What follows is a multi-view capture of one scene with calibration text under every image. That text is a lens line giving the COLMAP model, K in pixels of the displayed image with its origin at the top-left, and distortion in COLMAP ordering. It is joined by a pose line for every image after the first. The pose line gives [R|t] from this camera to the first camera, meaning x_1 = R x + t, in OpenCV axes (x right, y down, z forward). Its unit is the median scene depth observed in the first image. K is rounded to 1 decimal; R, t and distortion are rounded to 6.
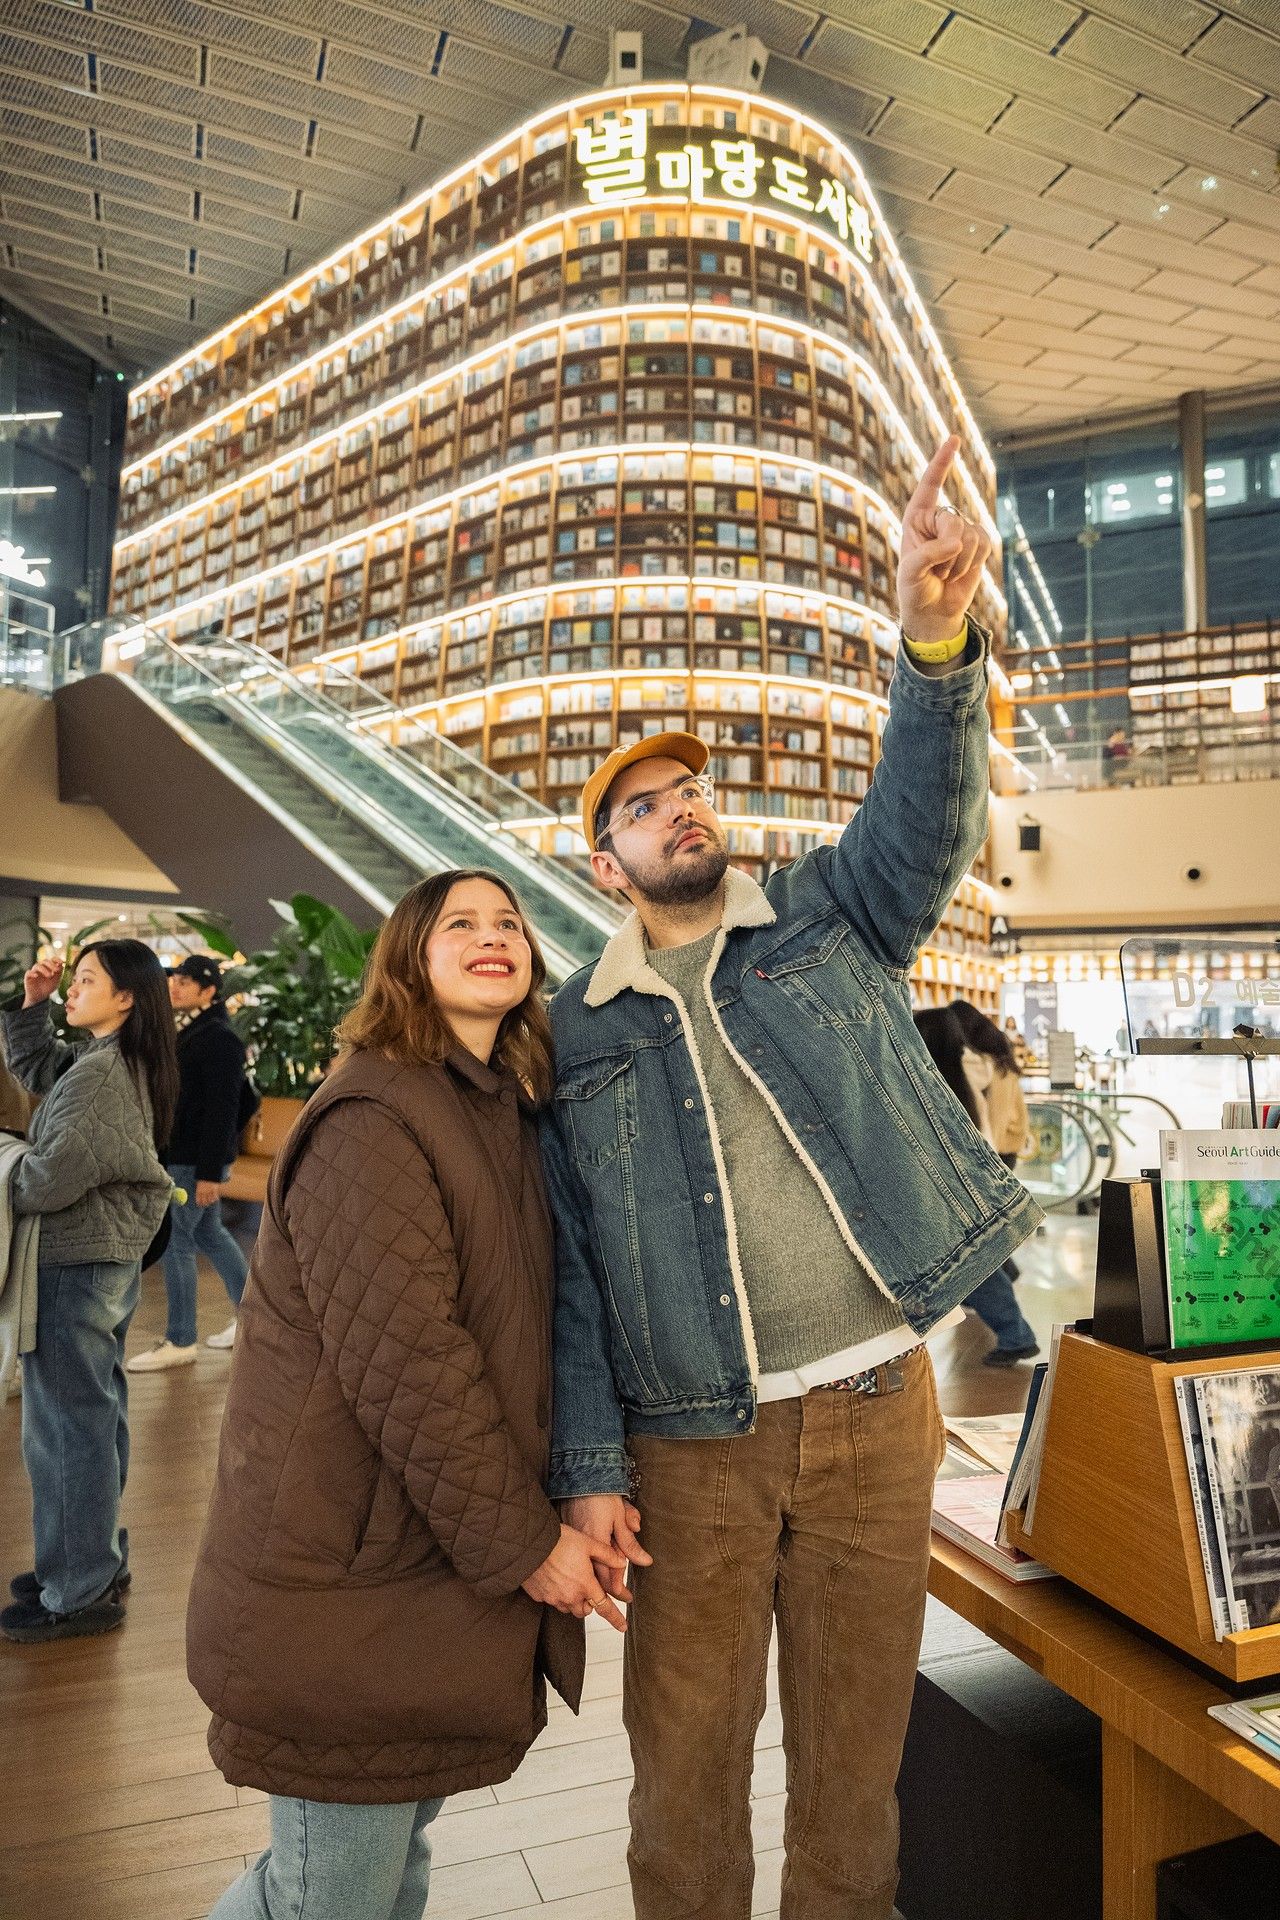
lens RADIAL K [[1278.8, 0, 645.3], [0, 1278.8, 914.8], [0, 0, 1]] dist [0.004976, 0.005896]
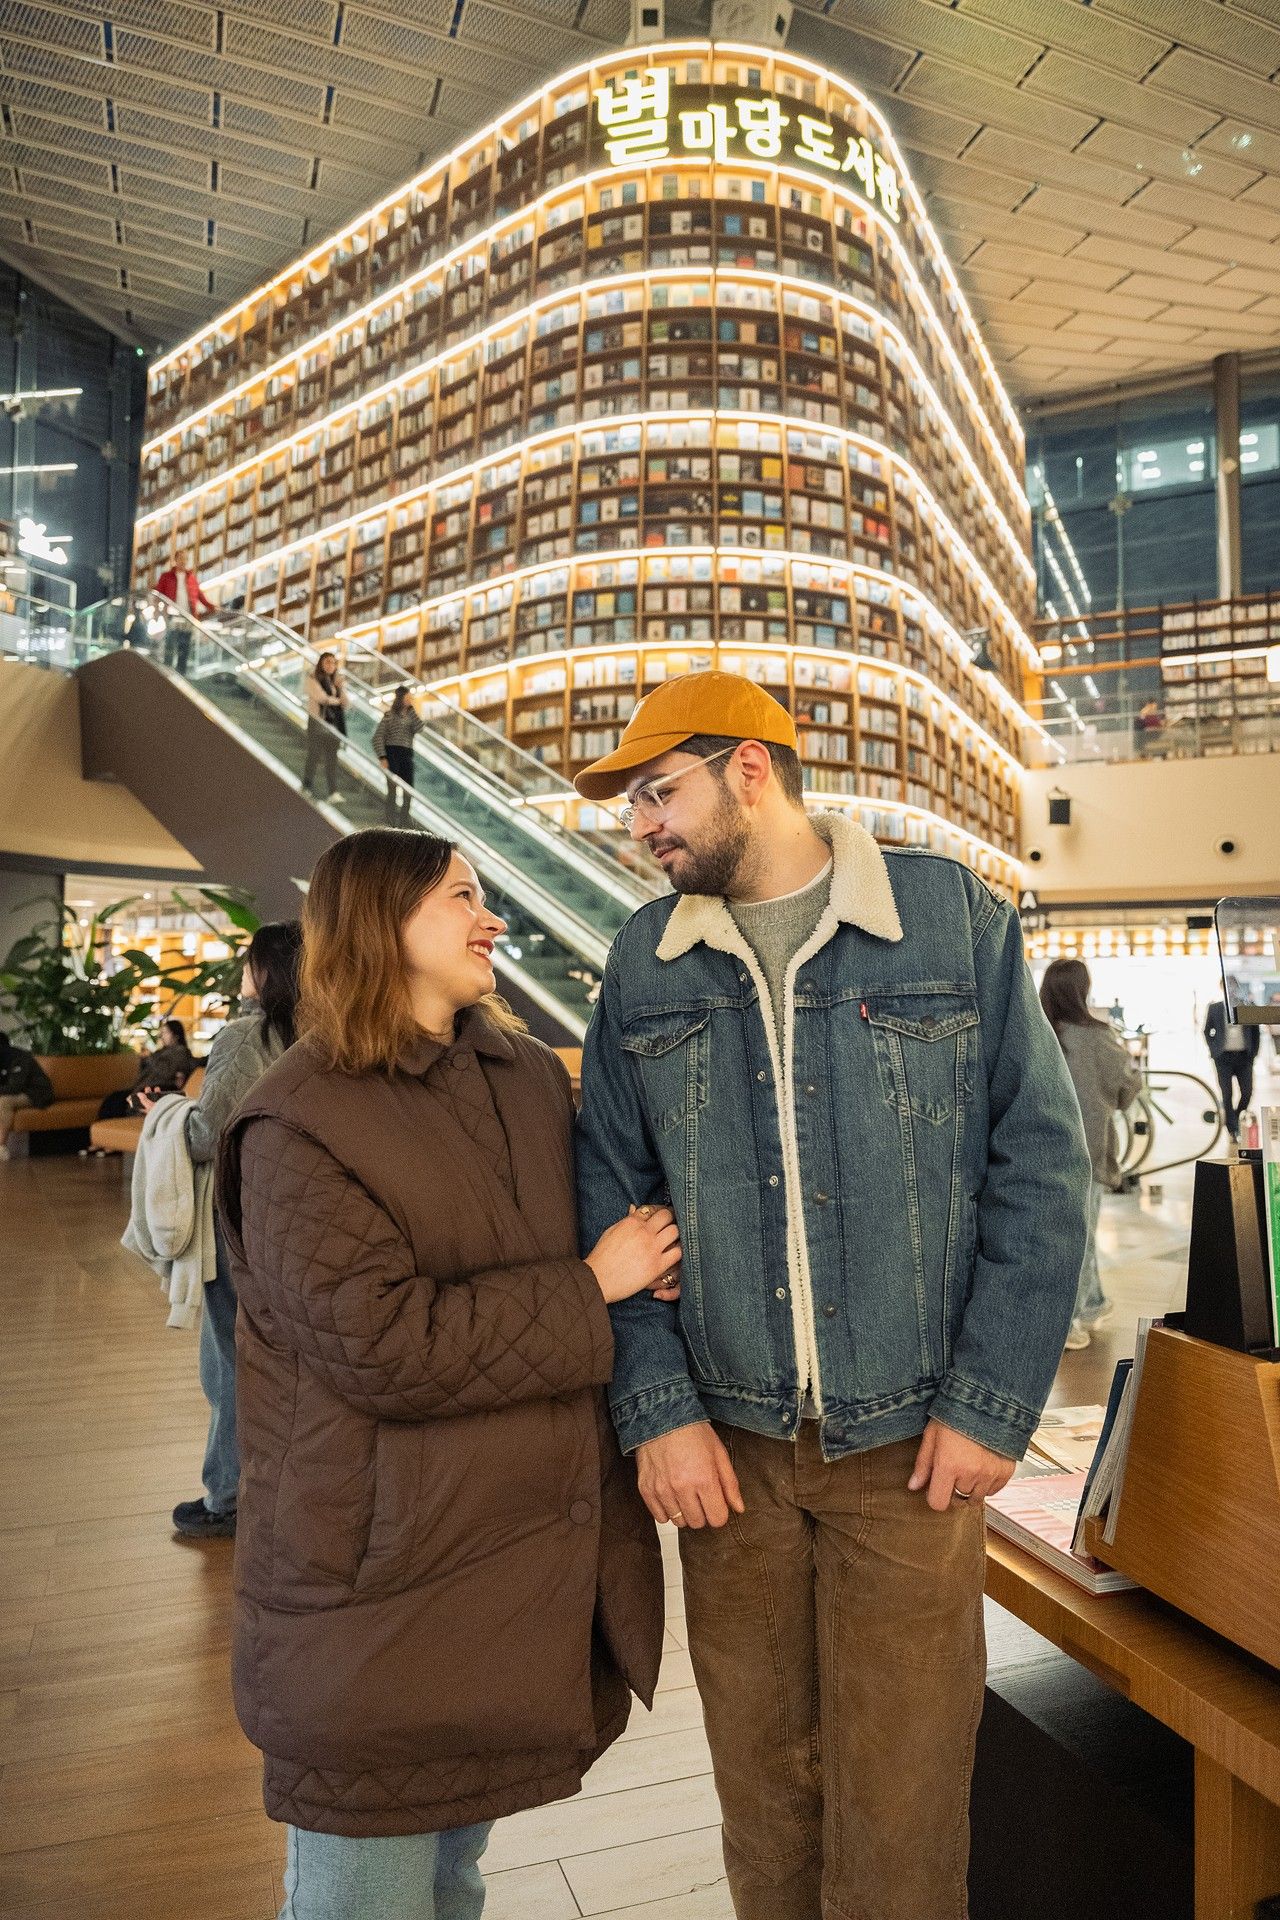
lens RADIAL K [[1278.8, 0, 641.4], [0, 1278.8, 913.8], [0, 0, 1]] dist [0.004976, 0.005896]
pose [[0.999781, -0.003592, -0.020602, -0.002150], [0.003938, 0.999851, 0.016785, 0.001494], [0.020539, -0.016862, 0.999647, 0.009148]]
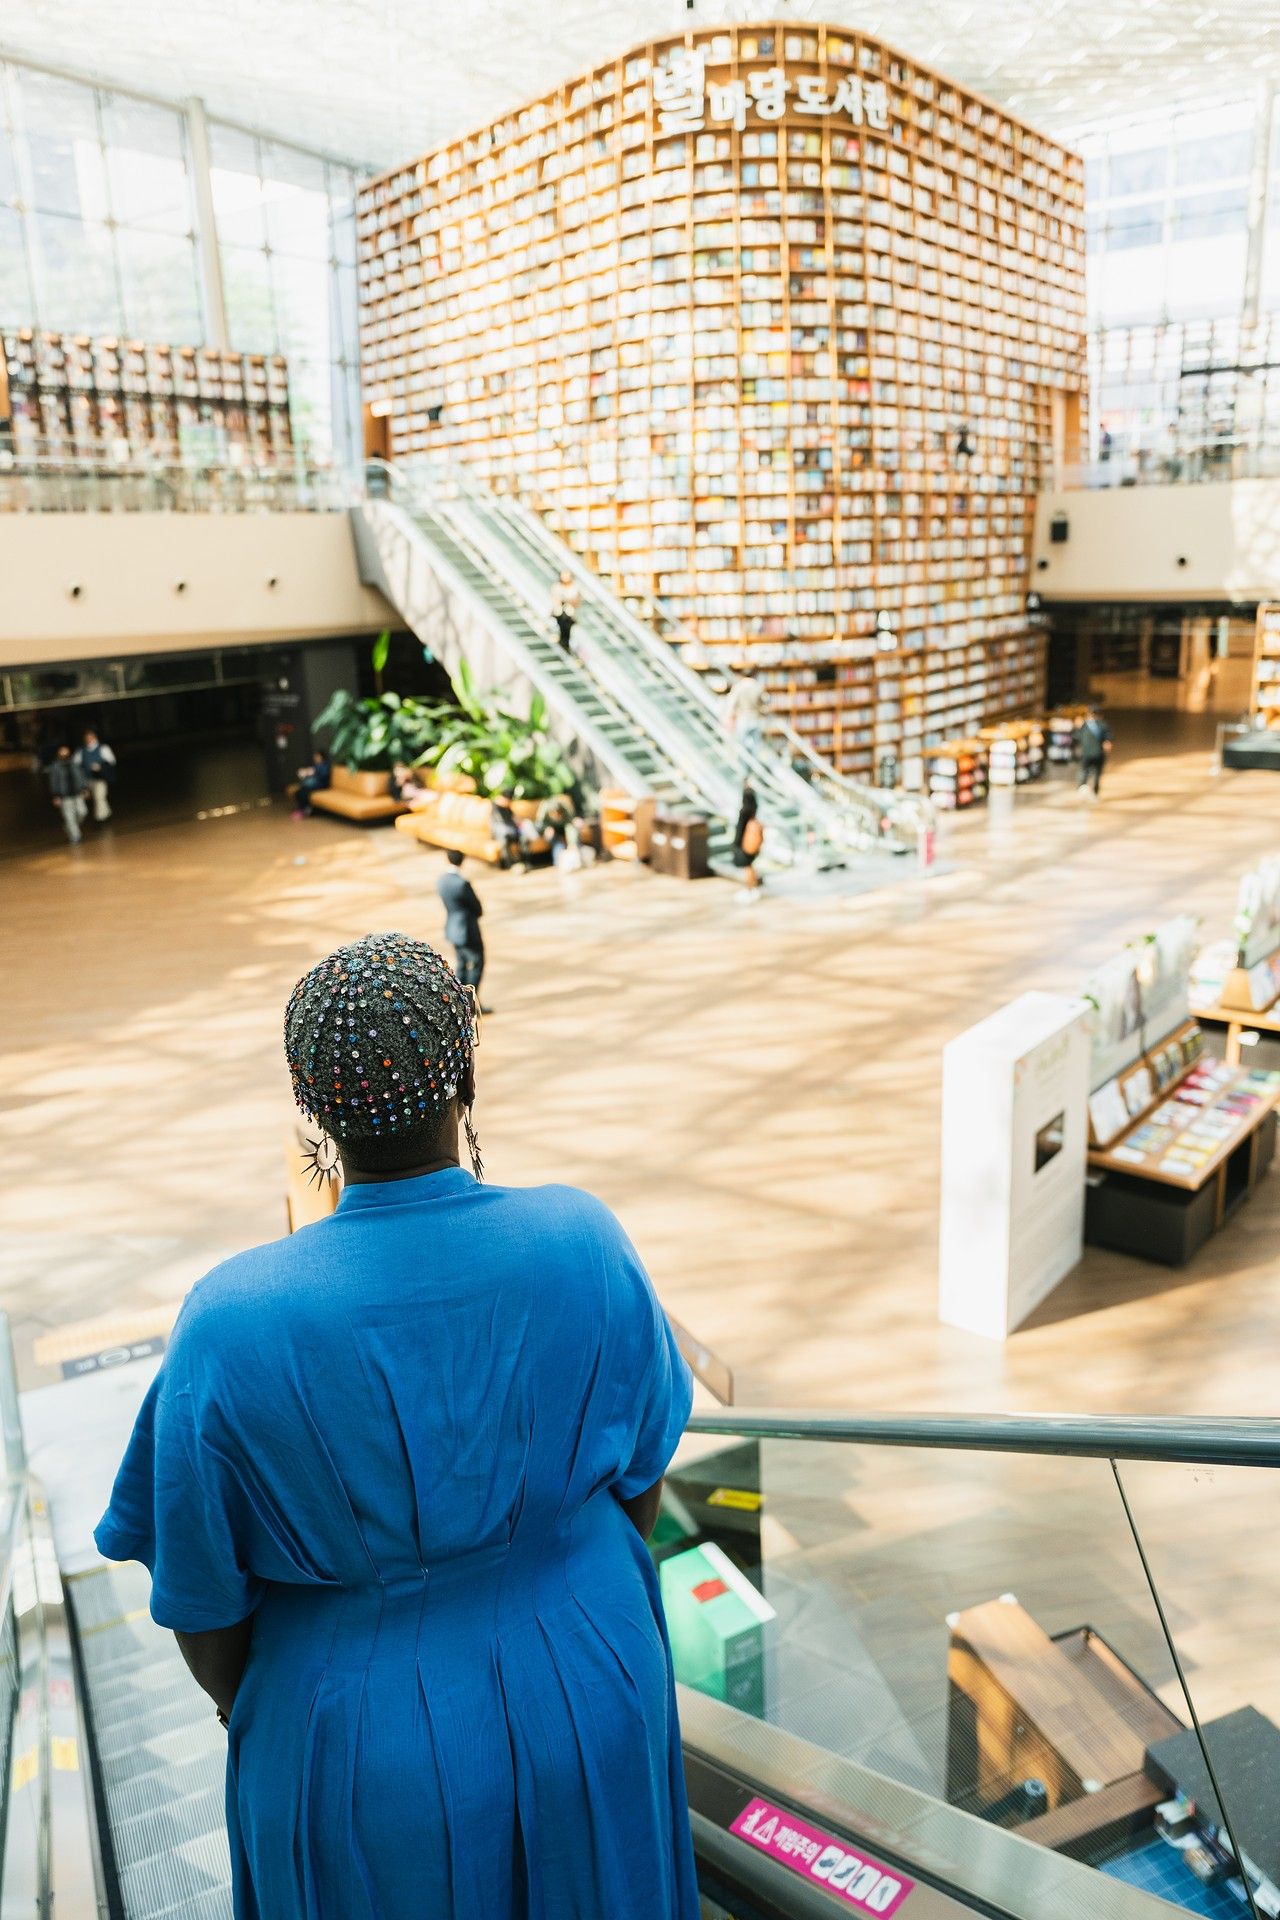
lens RADIAL K [[1399.4, 0, 647.3], [0, 1399.4, 886.3], [0, 0, 1]] dist [0.030850, -0.021605]
pose [[0.980439, 0.009331, -0.196600, 0.246538], [0.053859, 0.948030, 0.313591, -0.259705], [0.189309, -0.318045, 0.928983, -0.687496]]
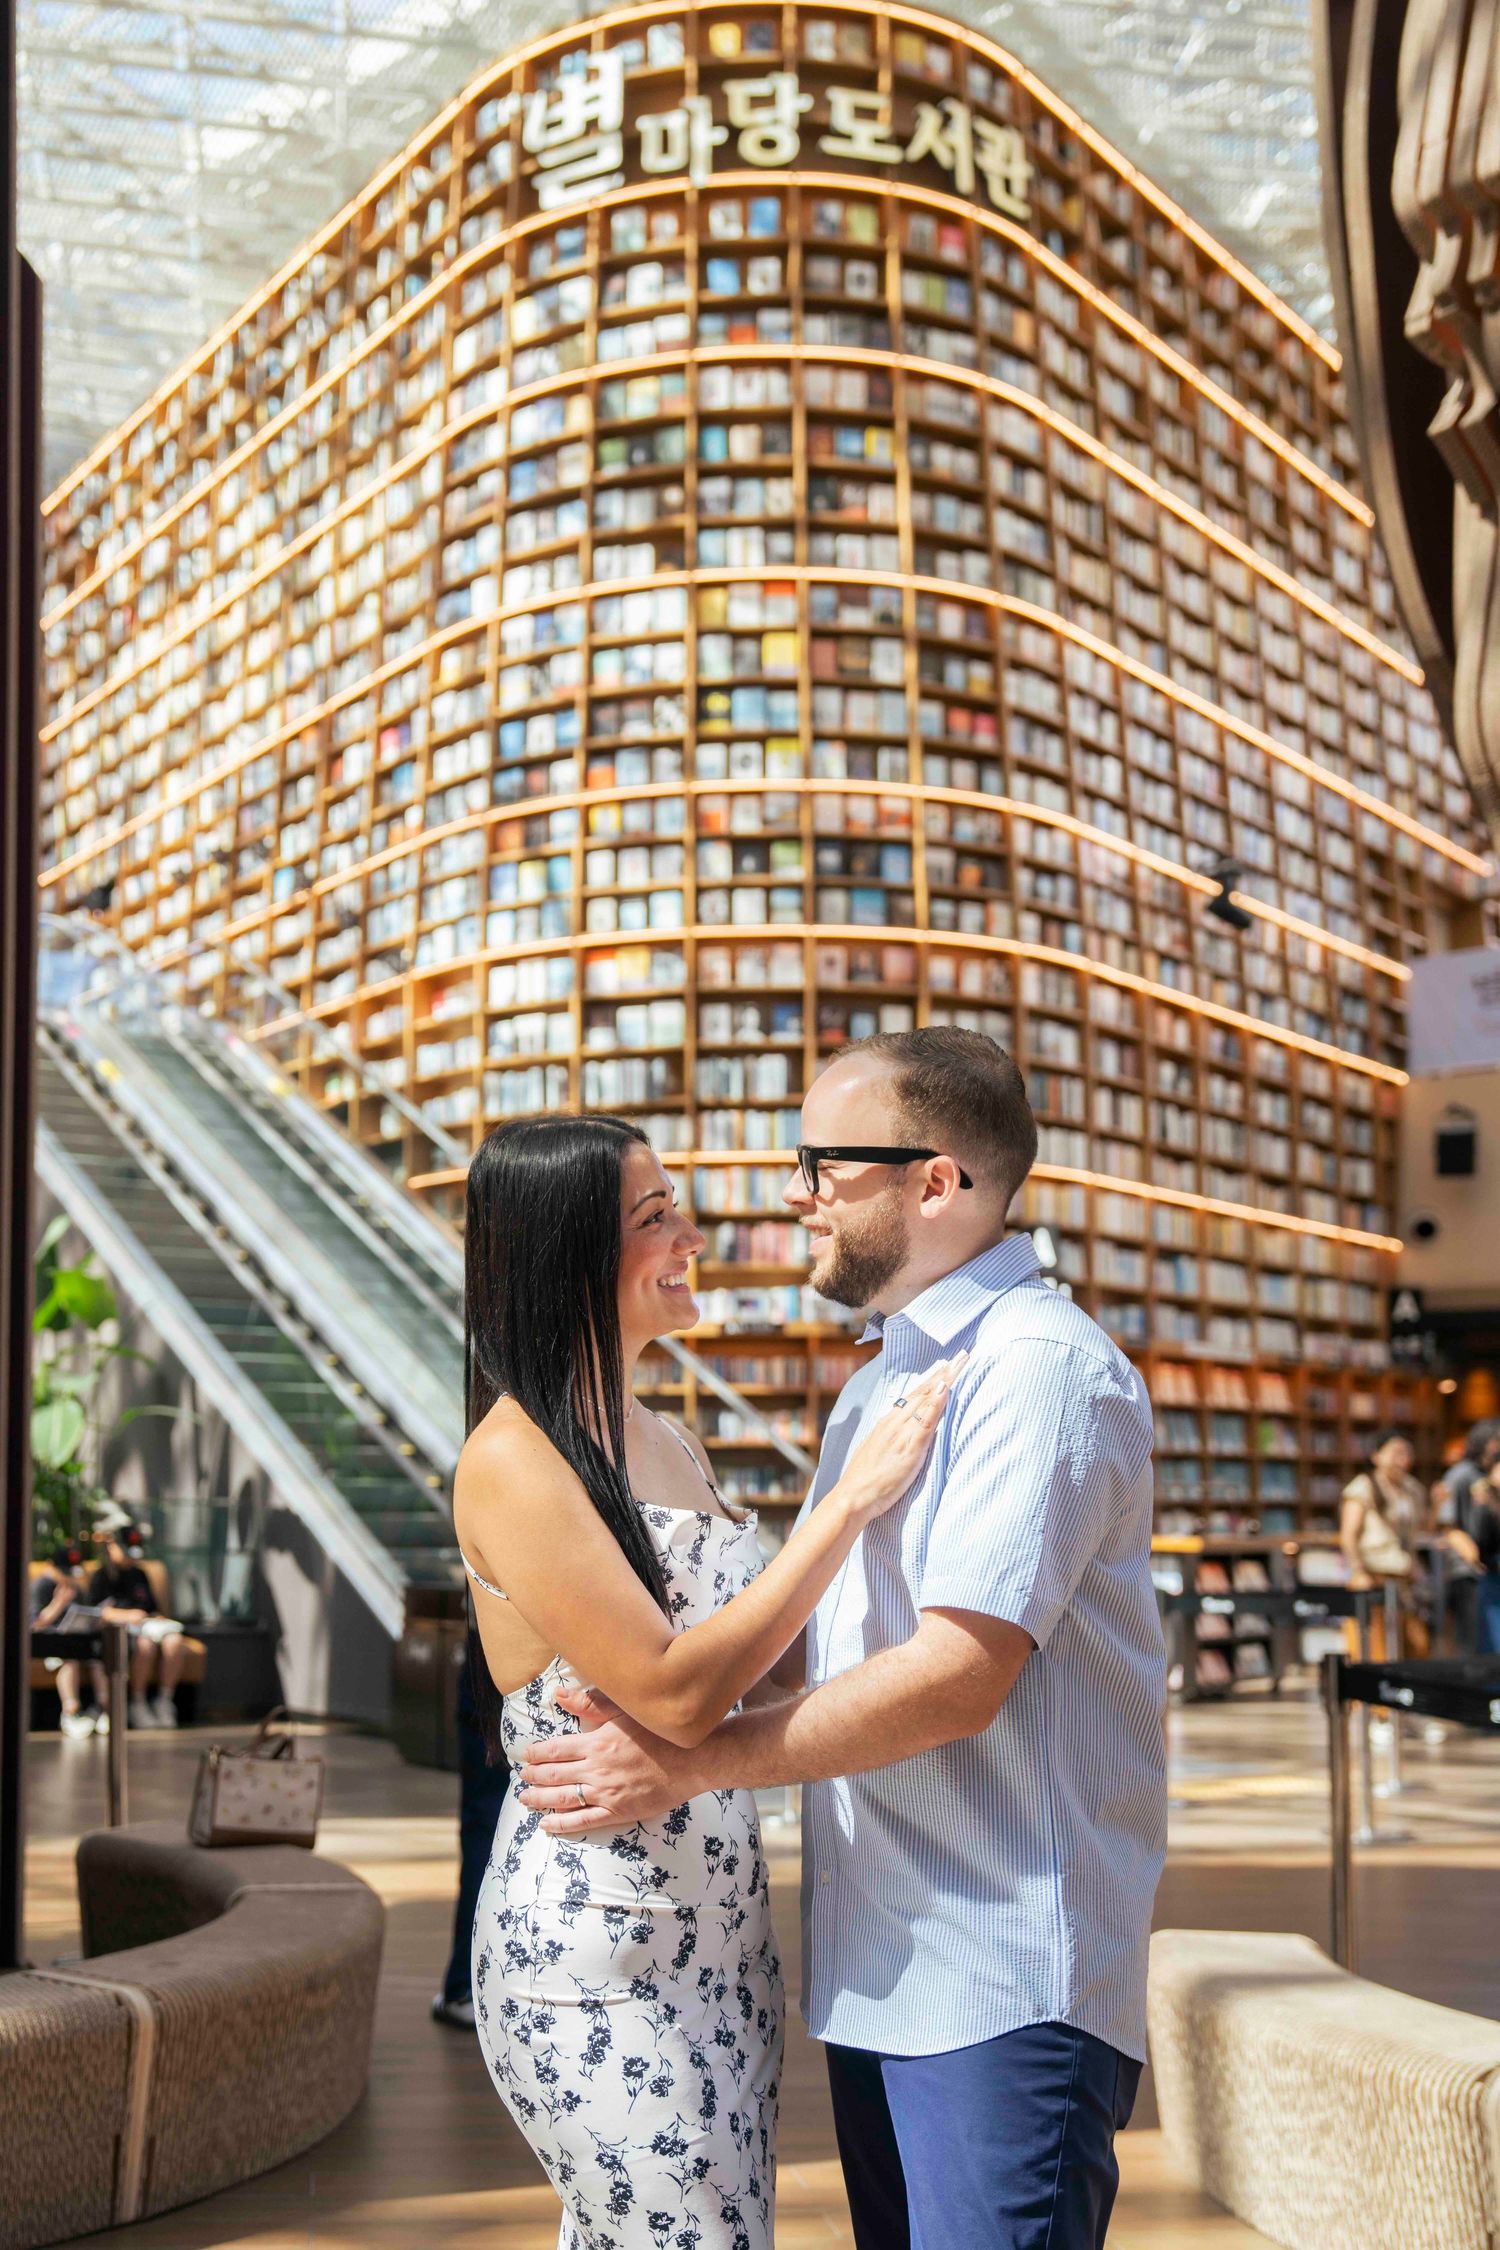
lens RADIAL K [[2358.7, 0, 523.7], [0, 2358.7, 1360.5], [0, 0, 1]] dist [0.002130, 0.000000]
pose [[0.960804, -0.019523, -0.276541, 0.265554], [0.027122, 0.999352, 0.023682, -0.002860], [0.275899, -0.030254, 0.960710, -0.166436]]
